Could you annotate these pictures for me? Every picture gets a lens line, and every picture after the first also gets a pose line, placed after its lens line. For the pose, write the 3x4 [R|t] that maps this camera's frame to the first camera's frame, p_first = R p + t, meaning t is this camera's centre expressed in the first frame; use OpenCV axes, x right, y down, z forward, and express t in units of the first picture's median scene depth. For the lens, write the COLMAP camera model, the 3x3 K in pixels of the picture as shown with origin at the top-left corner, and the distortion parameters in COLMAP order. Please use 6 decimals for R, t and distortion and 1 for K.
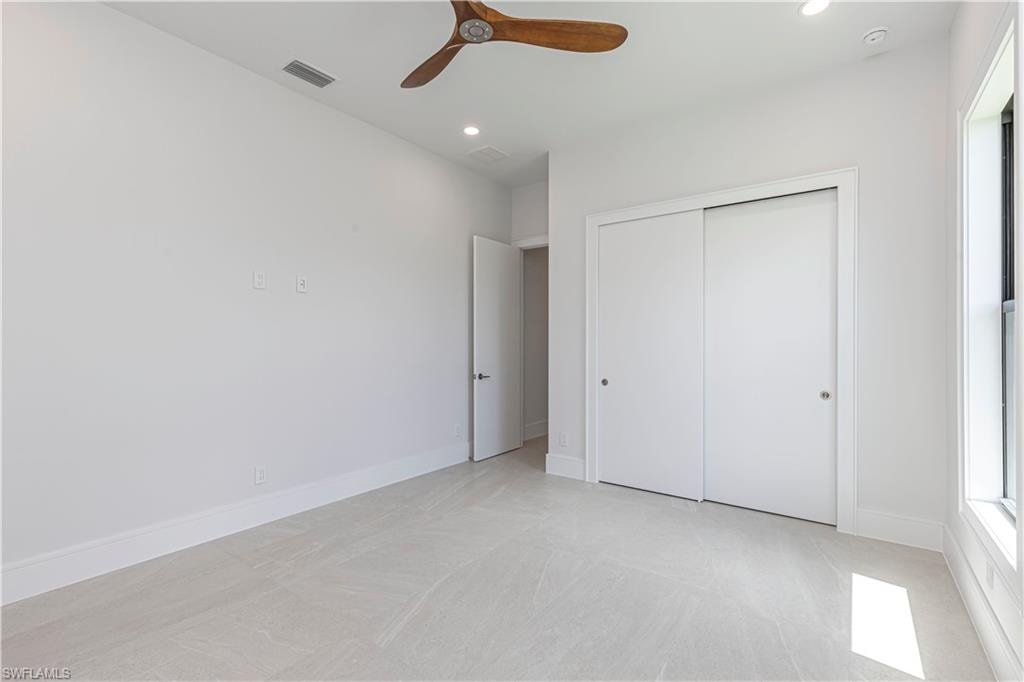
lens RADIAL K [[456.7, 0, 514.2], [0, 456.7, 342.1], [0, 0, 1]] dist [0.001007, 0.000158]
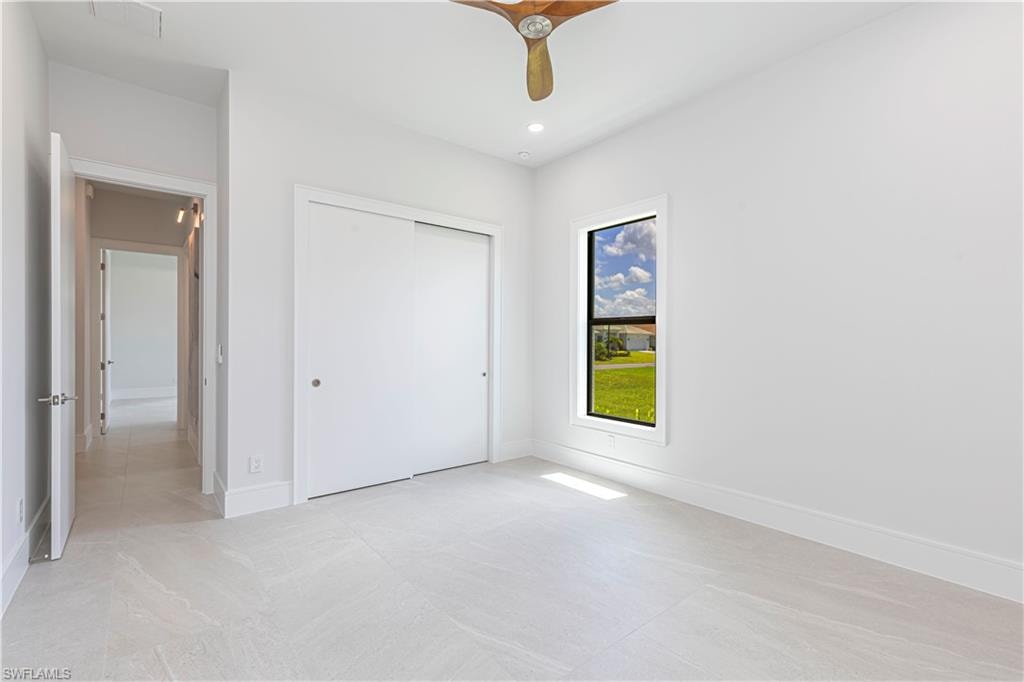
lens RADIAL K [[456.7, 0, 521.0], [0, 456.7, 341.3], [0, 0, 1]] dist [0.001007, 0.000158]
pose [[0.234661, -0.001060, 0.972077, -0.566307], [-0.006651, 0.999974, 0.002696, 0.003085], [-0.972055, -0.007098, 0.234648, 0.419115]]
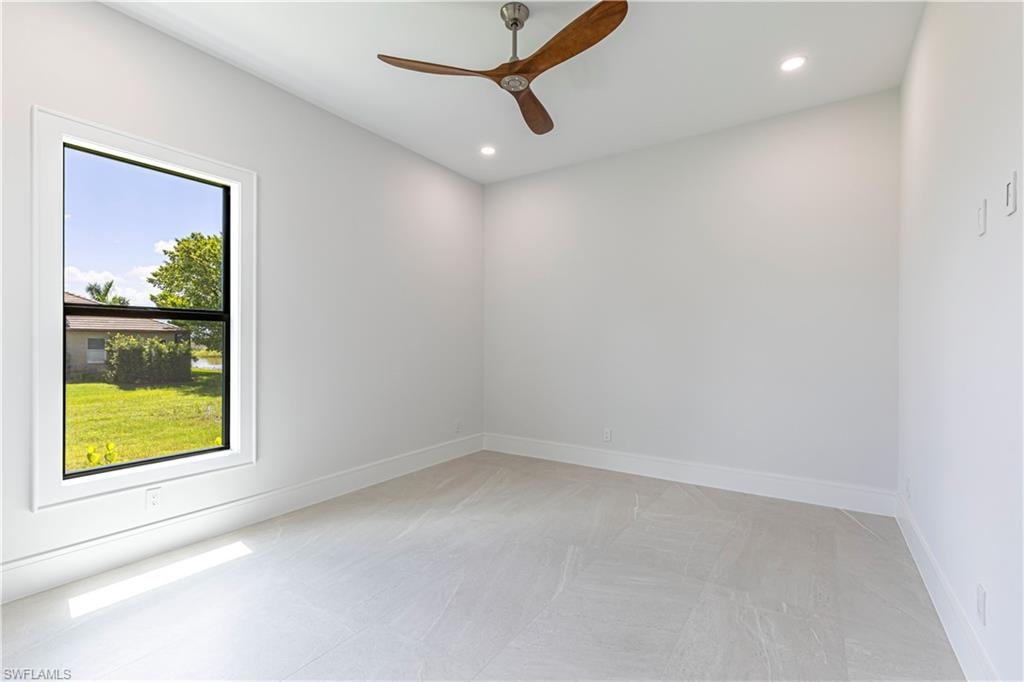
lens RADIAL K [[456.7, 0, 517.8], [0, 456.7, 341.9], [0, 0, 1]] dist [0.001007, 0.000158]
pose [[-0.997722, -0.001330, -0.067452, -0.004459], [-0.001265, 0.999999, -0.001008, 0.002104], [0.067454, -0.000920, -0.997722, 1.171624]]
